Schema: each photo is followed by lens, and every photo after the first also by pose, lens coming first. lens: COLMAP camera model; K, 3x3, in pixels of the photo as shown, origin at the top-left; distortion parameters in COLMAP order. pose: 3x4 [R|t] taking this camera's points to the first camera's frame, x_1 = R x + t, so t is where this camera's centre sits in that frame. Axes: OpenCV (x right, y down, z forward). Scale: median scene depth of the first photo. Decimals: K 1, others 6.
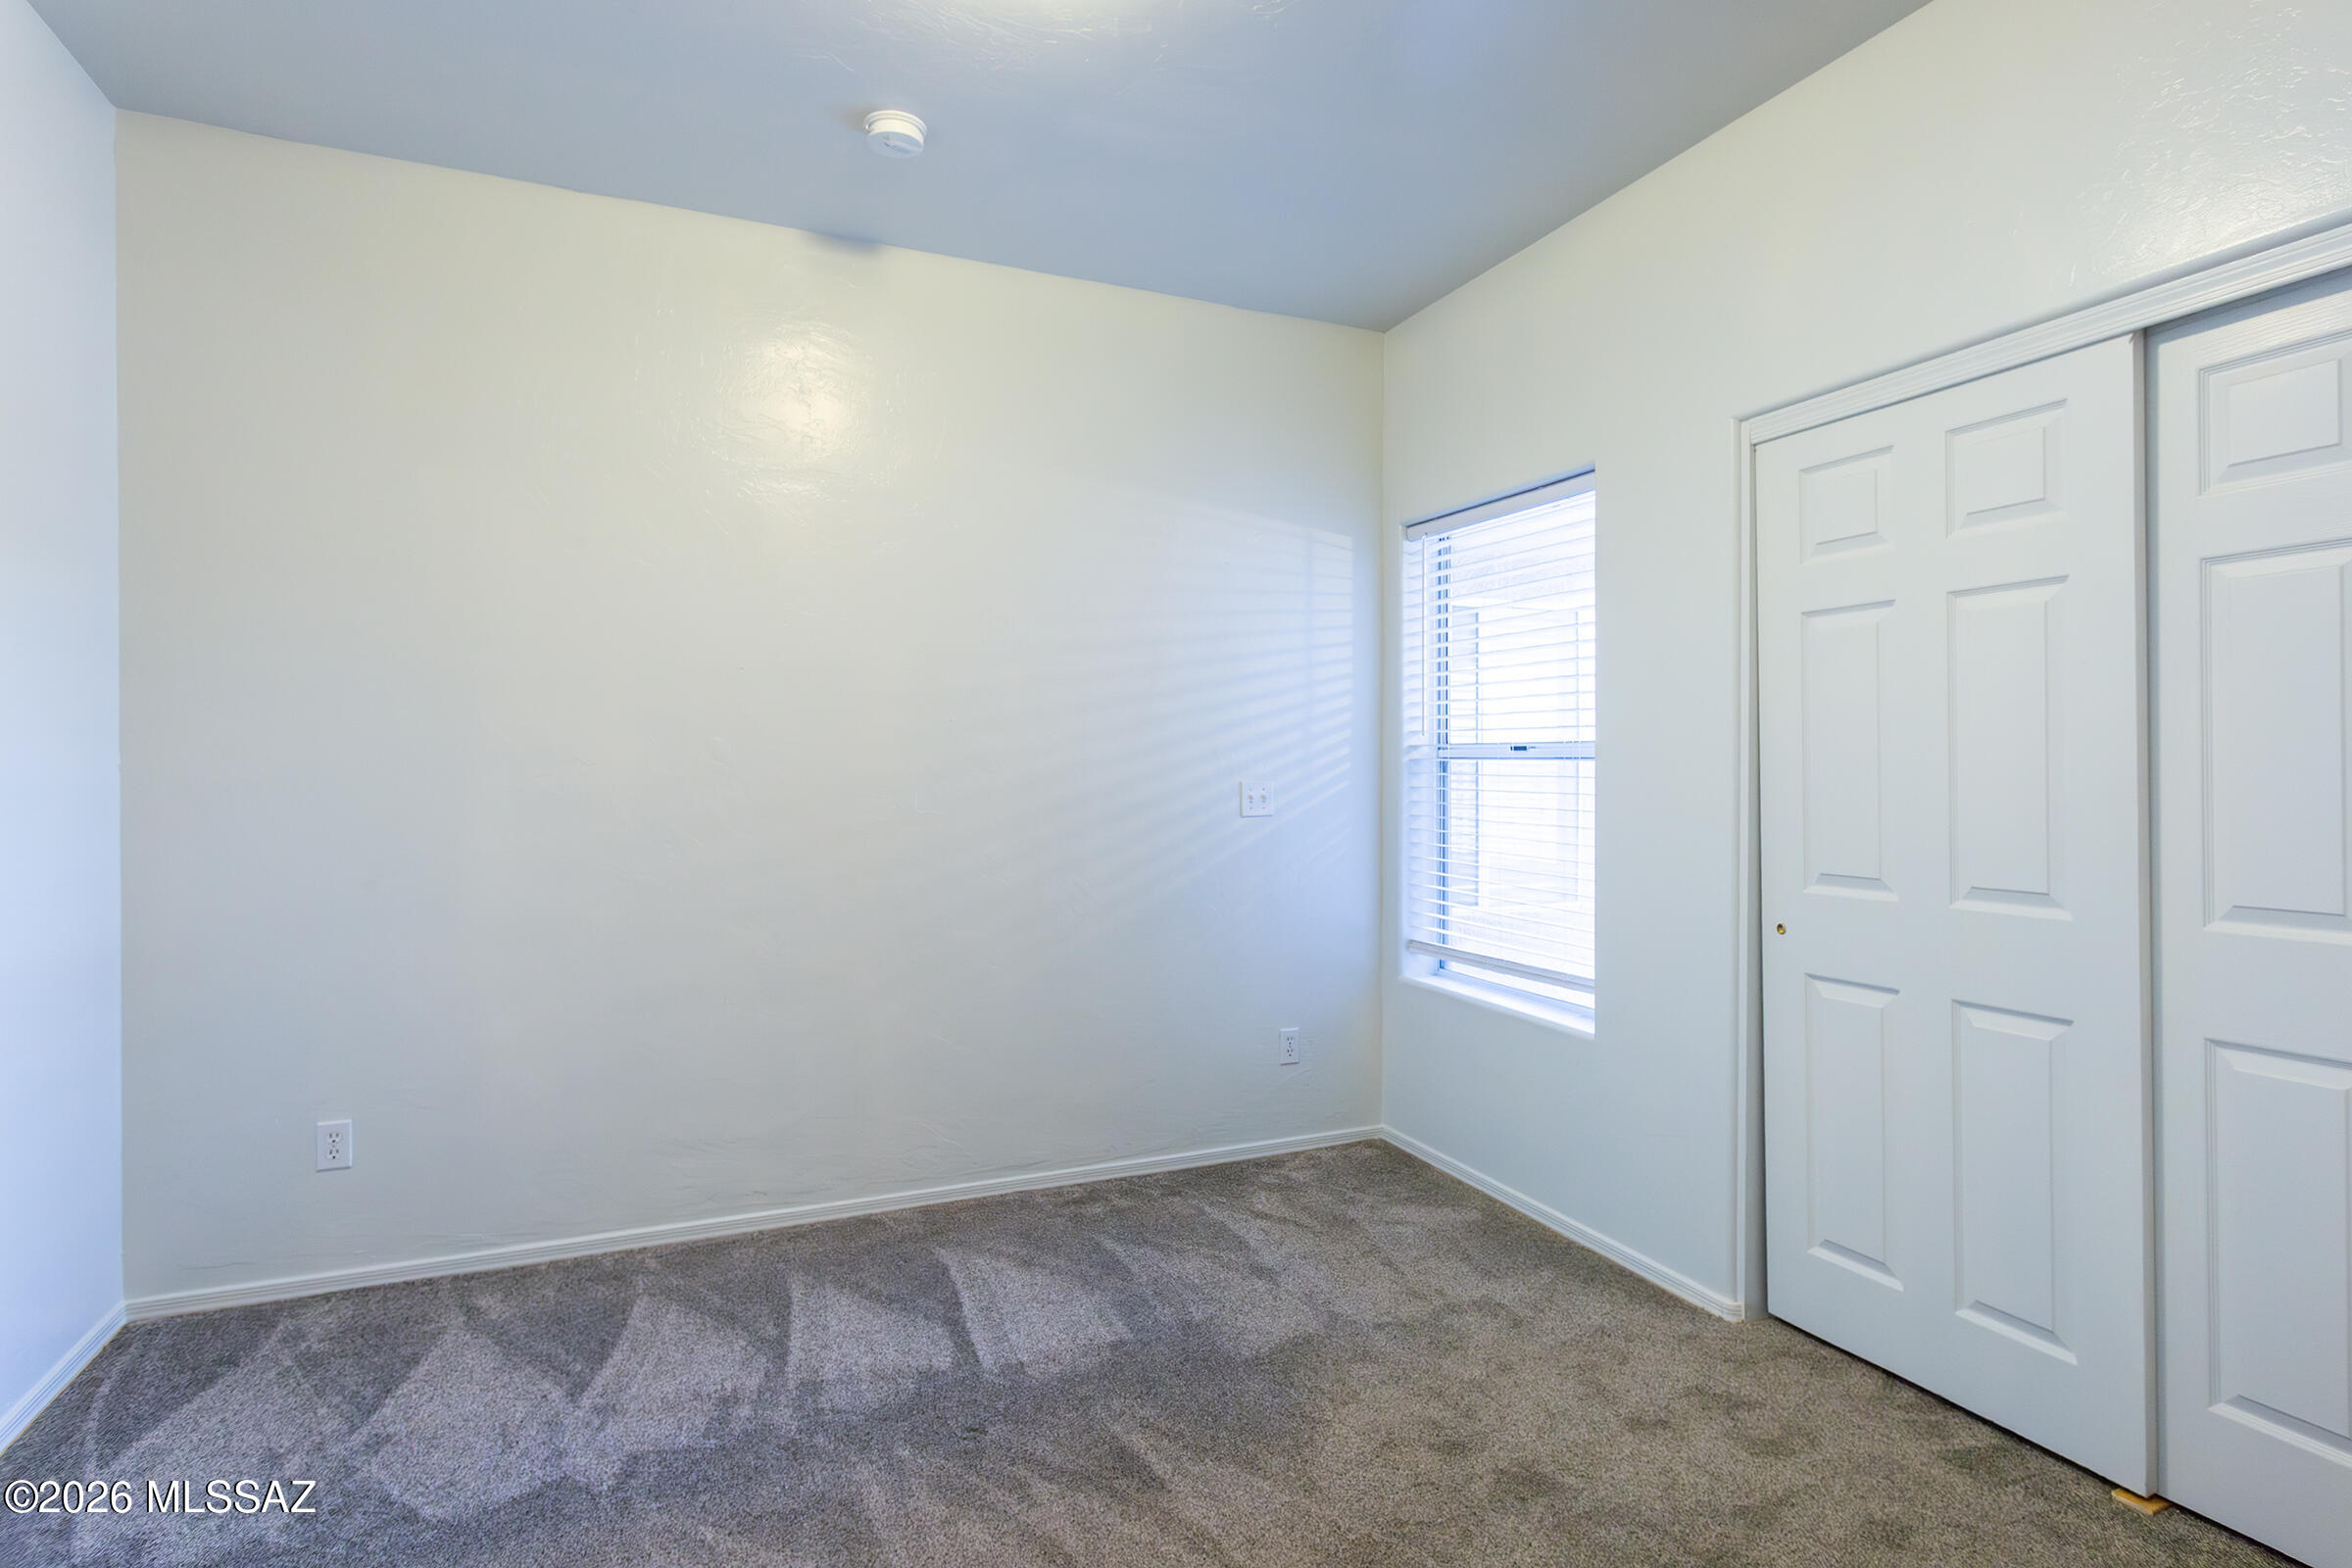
lens RADIAL K [[1215.7, 0, 1217.7], [0, 1215.7, 782.5], [0, 0, 1]] dist [0.002278, 0.000674]
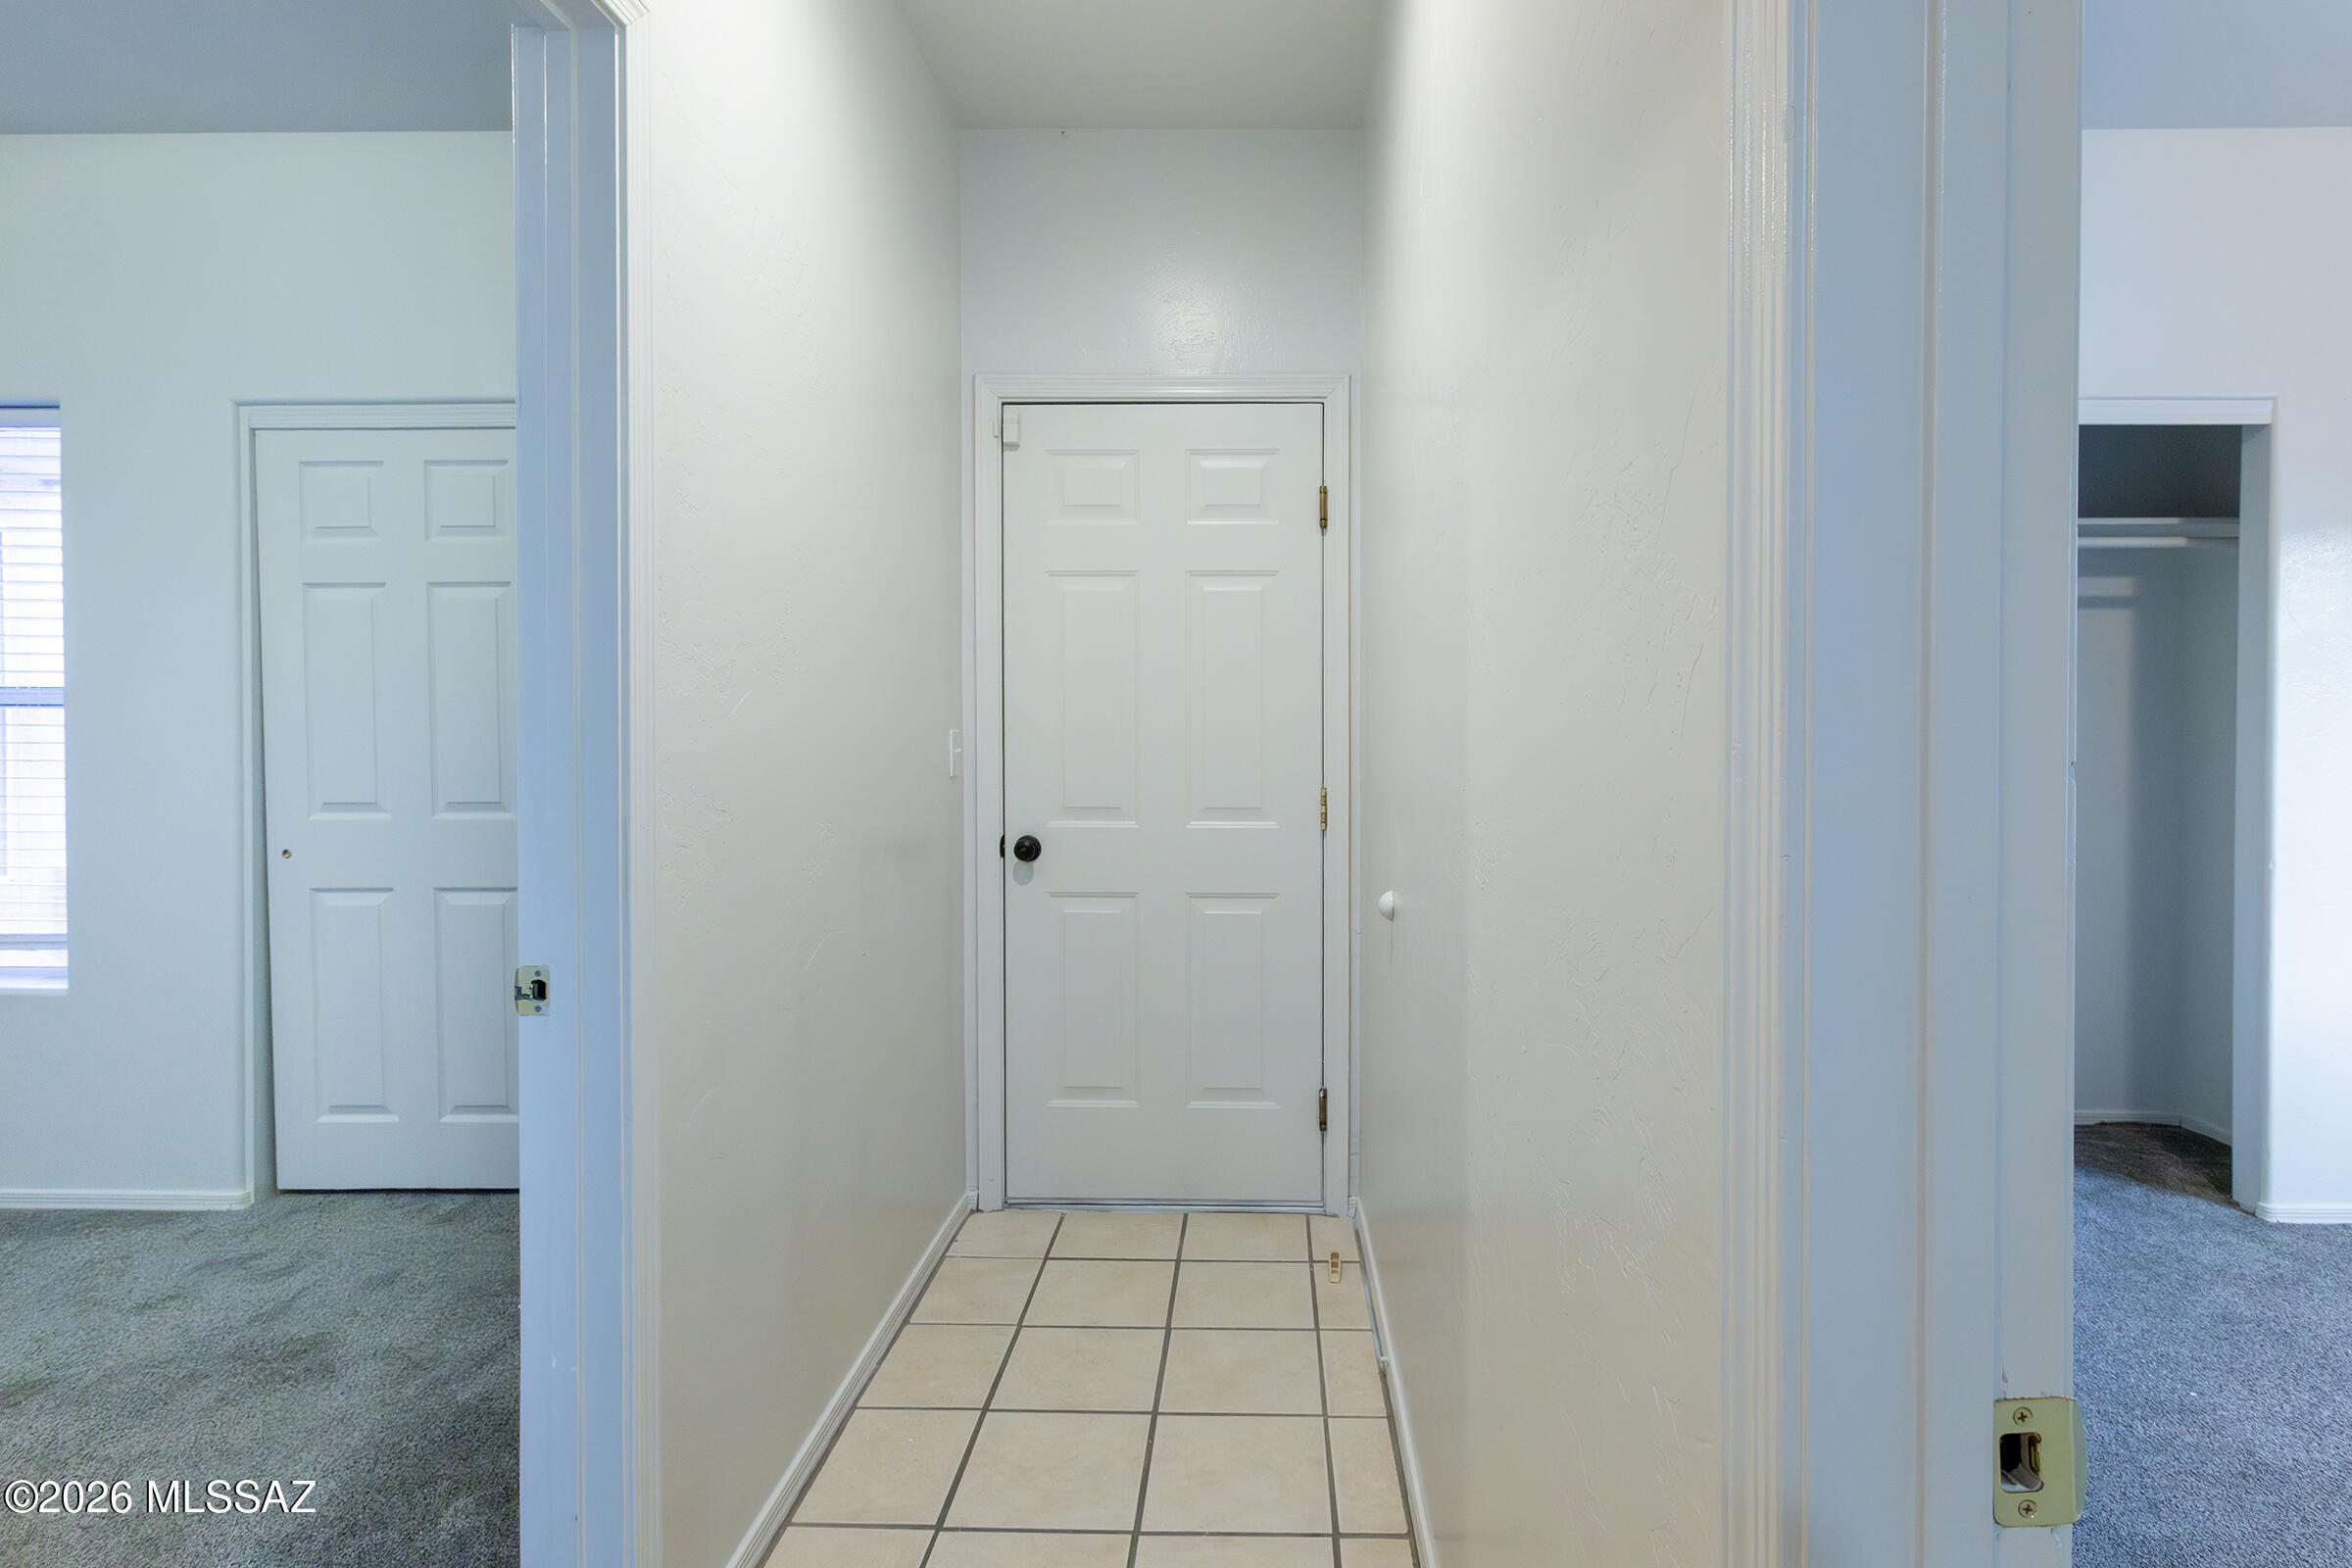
lens RADIAL K [[1153.0, 0, 1178.3], [0, 1153.0, 726.4], [0, 0, 1]] dist [0.000610, 0.000017]
pose [[0.457973, -0.007400, 0.888935, -0.137767], [0.011086, 0.999935, 0.002613, 0.006080], [-0.888897, 0.008658, 0.458025, -0.288628]]
